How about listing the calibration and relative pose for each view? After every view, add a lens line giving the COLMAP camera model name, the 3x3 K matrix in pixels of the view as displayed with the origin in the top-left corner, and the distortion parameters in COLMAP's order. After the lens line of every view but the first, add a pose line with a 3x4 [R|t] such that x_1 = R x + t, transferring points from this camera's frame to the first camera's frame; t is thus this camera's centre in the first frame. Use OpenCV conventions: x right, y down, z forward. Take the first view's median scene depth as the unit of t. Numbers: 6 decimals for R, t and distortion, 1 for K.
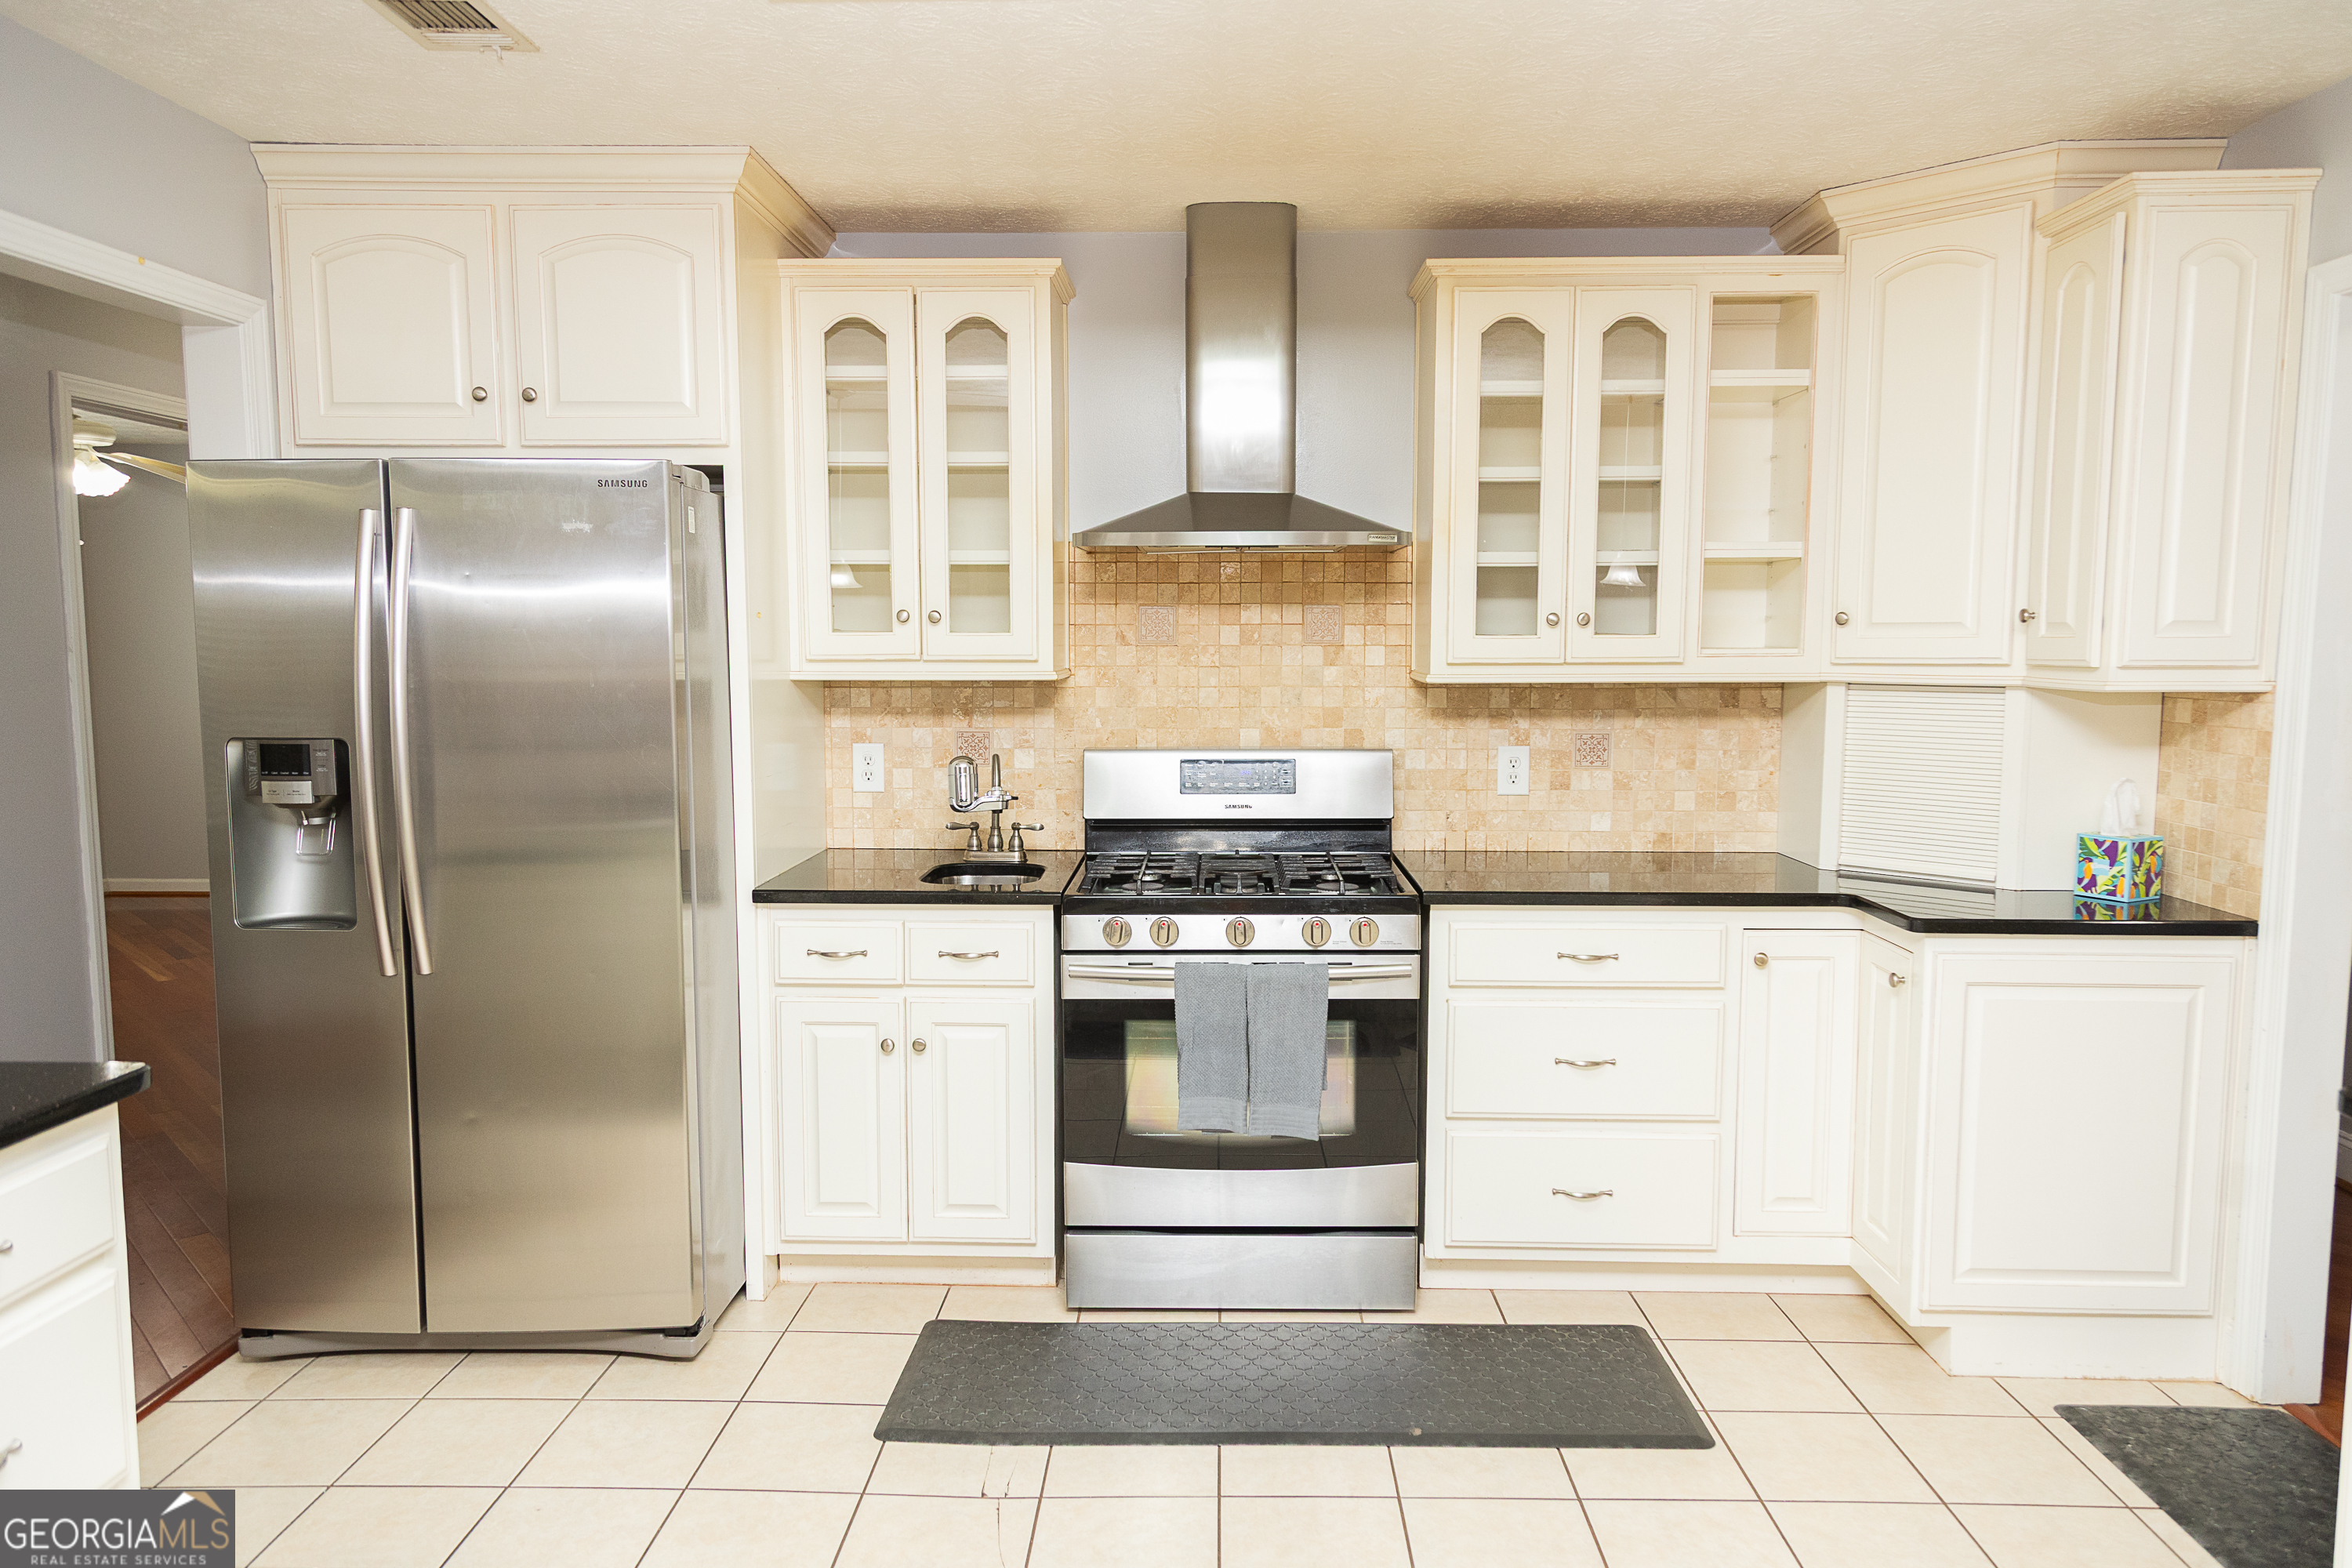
lens RADIAL K [[1570.5, 0, 1176.0], [0, 1570.5, 784.0], [0, 0, 1]] dist [0.006639, 0.000685]
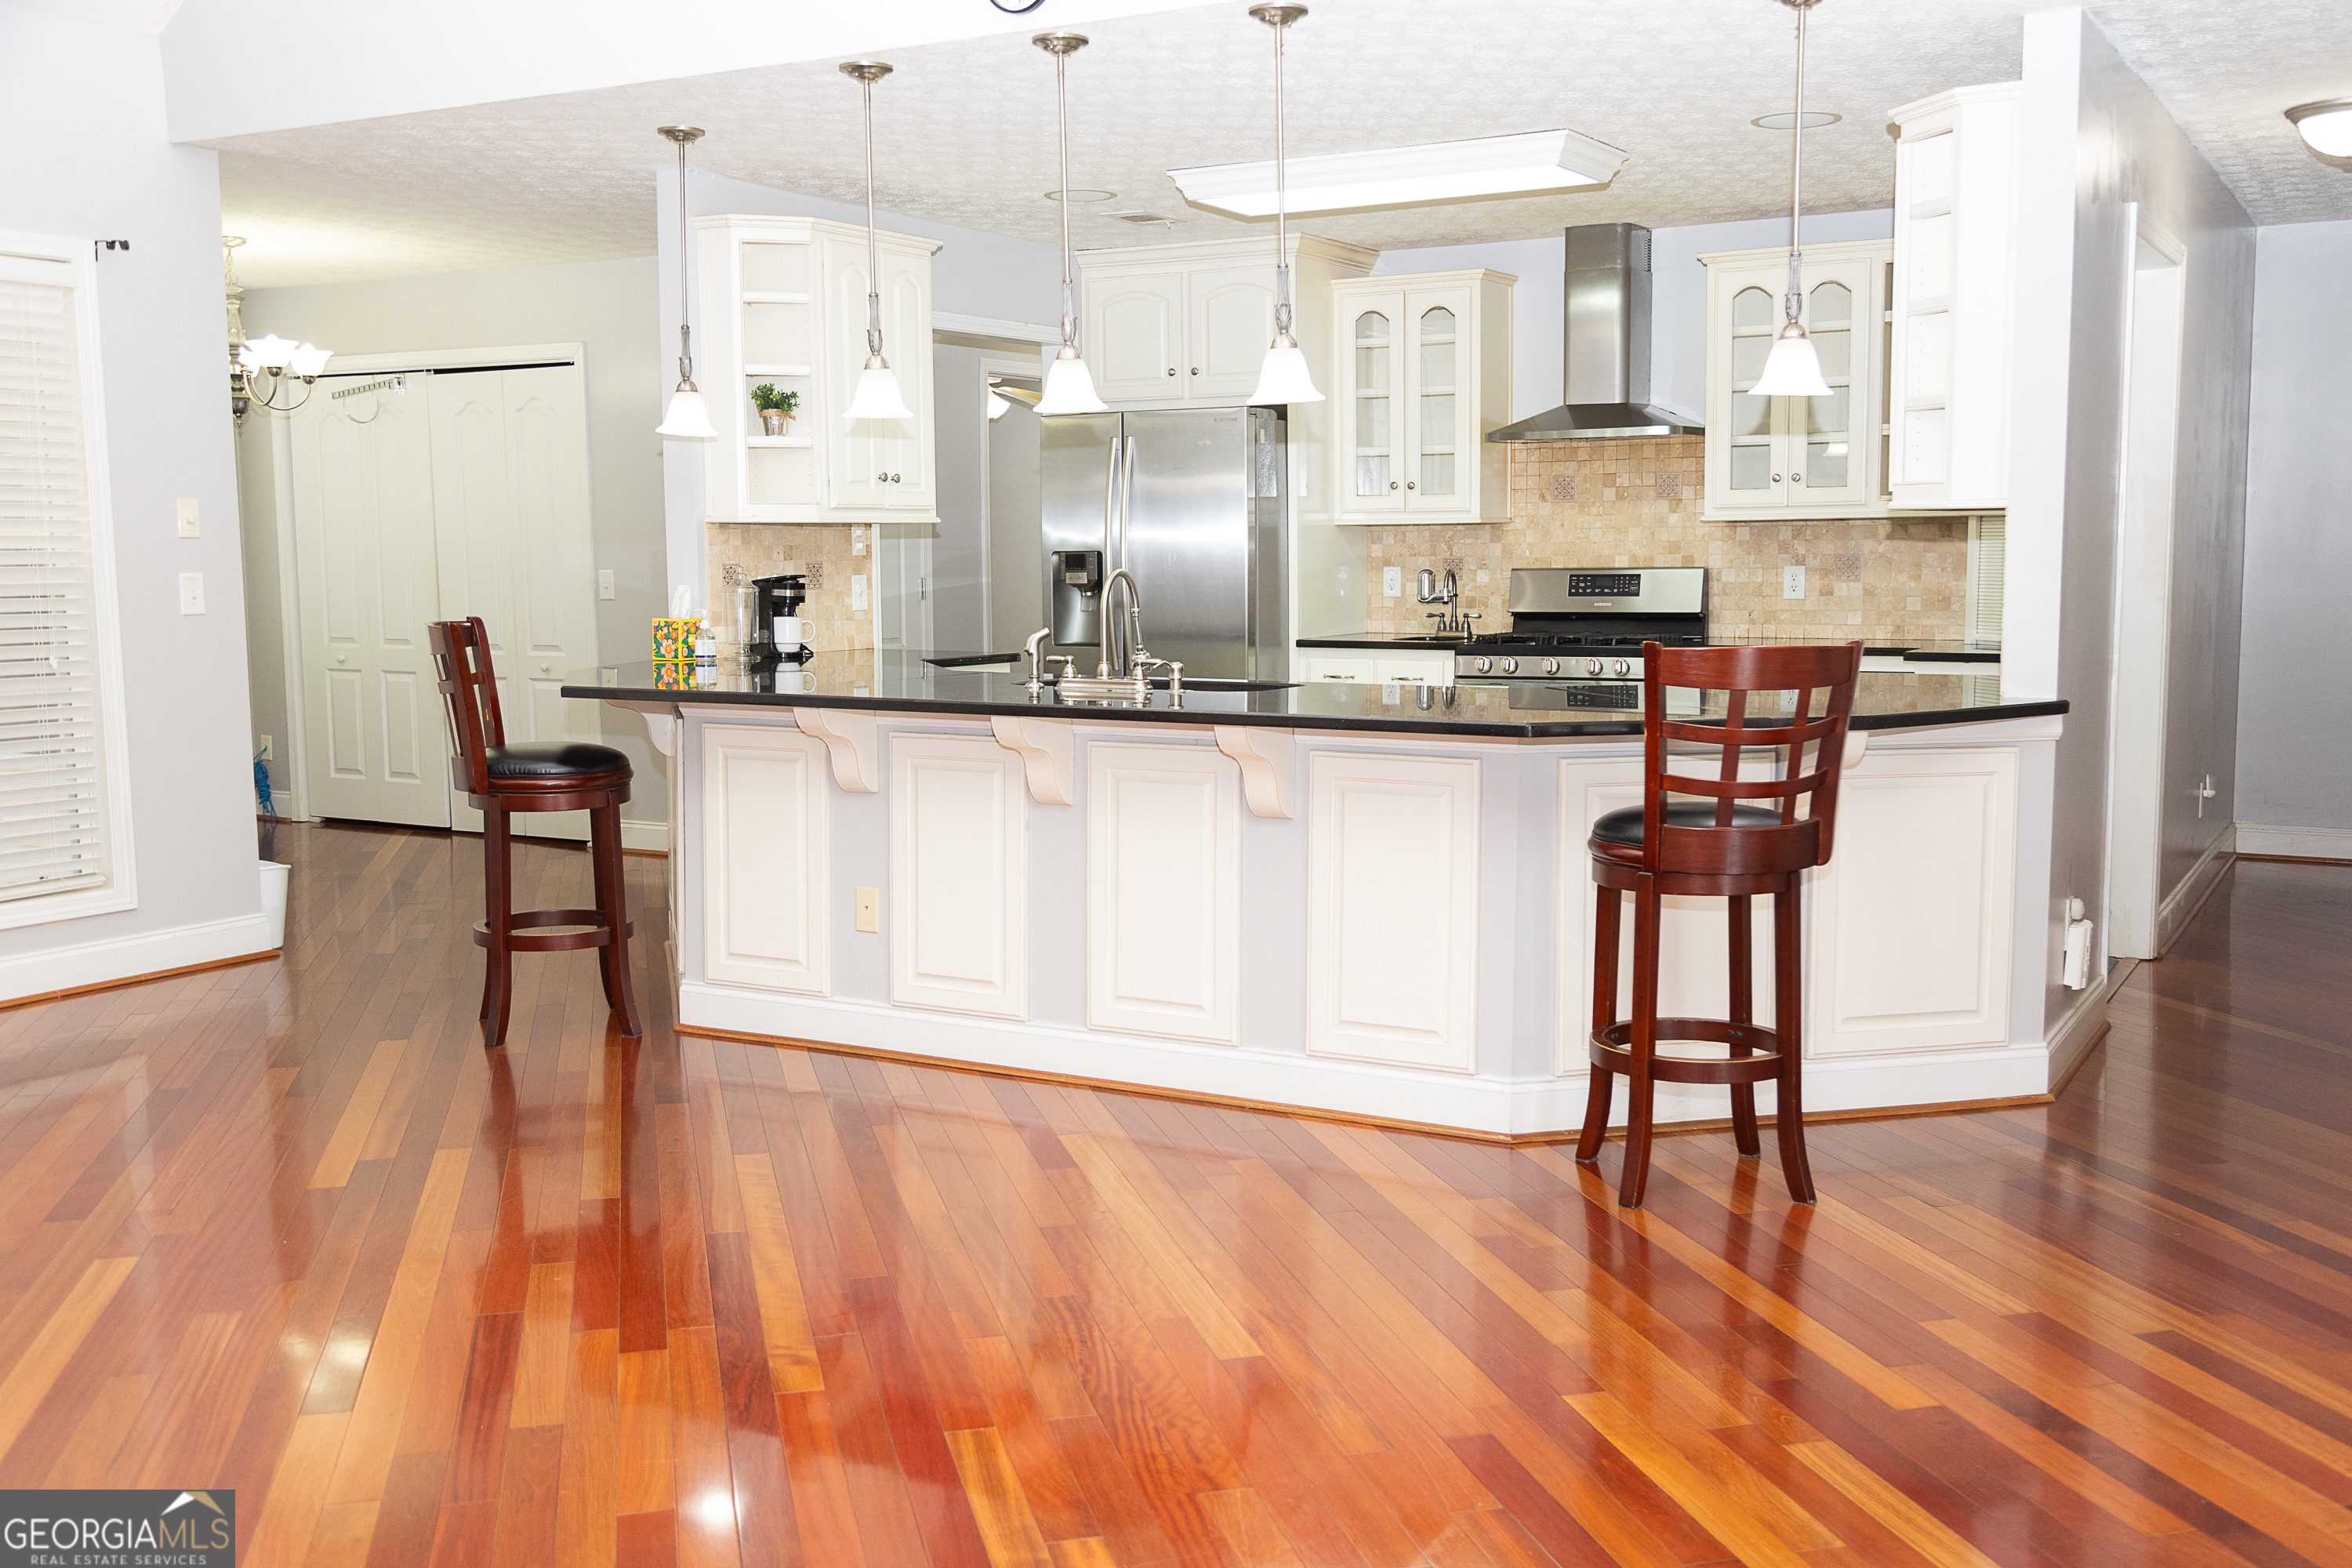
lens RADIAL K [[2227.2, 0, 1176.0], [0, 2227.2, 784.0], [0, 0, 1]] dist [0.015320, 0.002566]
pose [[0.876173, 0.042496, -0.480119, 0.770528], [-0.032505, 0.999048, 0.029108, 0.148157], [0.480899, -0.009897, 0.876720, -1.193892]]
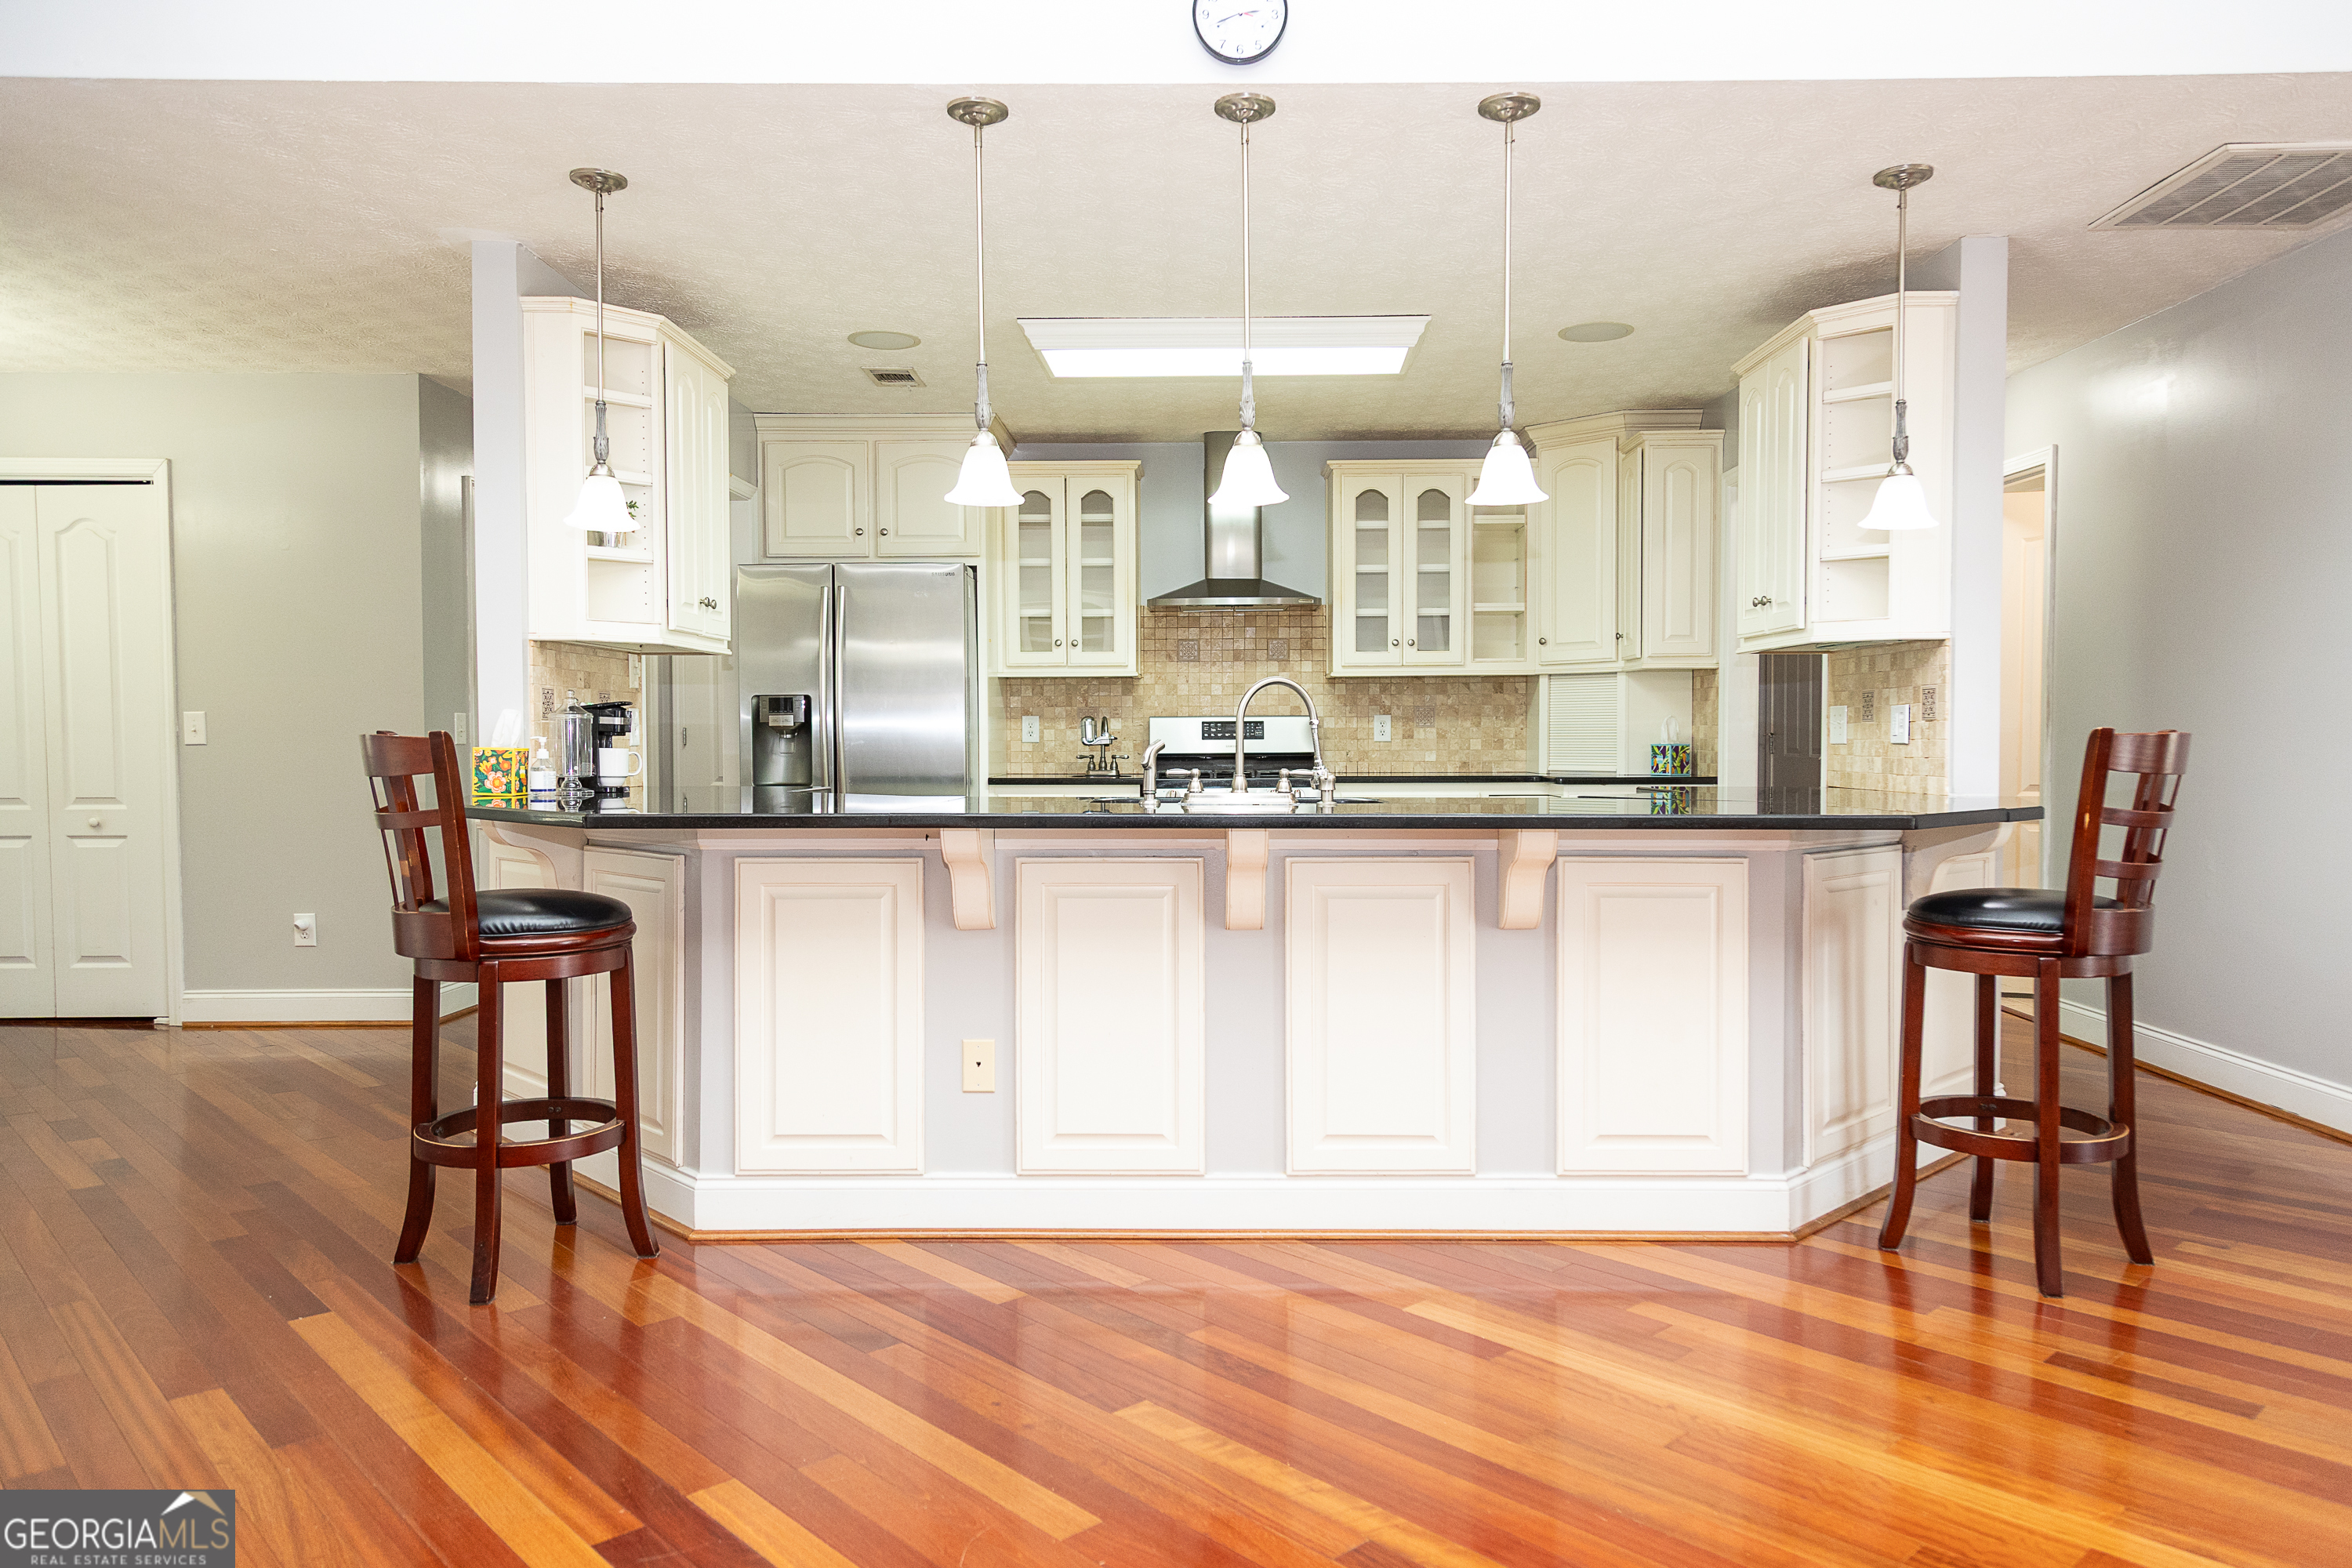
lens RADIAL K [[1570.5, 0, 1176.0], [0, 1570.5, 784.0], [0, 0, 1]] dist [0.006639, 0.000685]
pose [[0.999944, -0.005628, 0.008950, -0.046859], [0.006145, 0.998249, -0.058832, 0.175063], [-0.008603, 0.058883, 0.998228, -0.888313]]
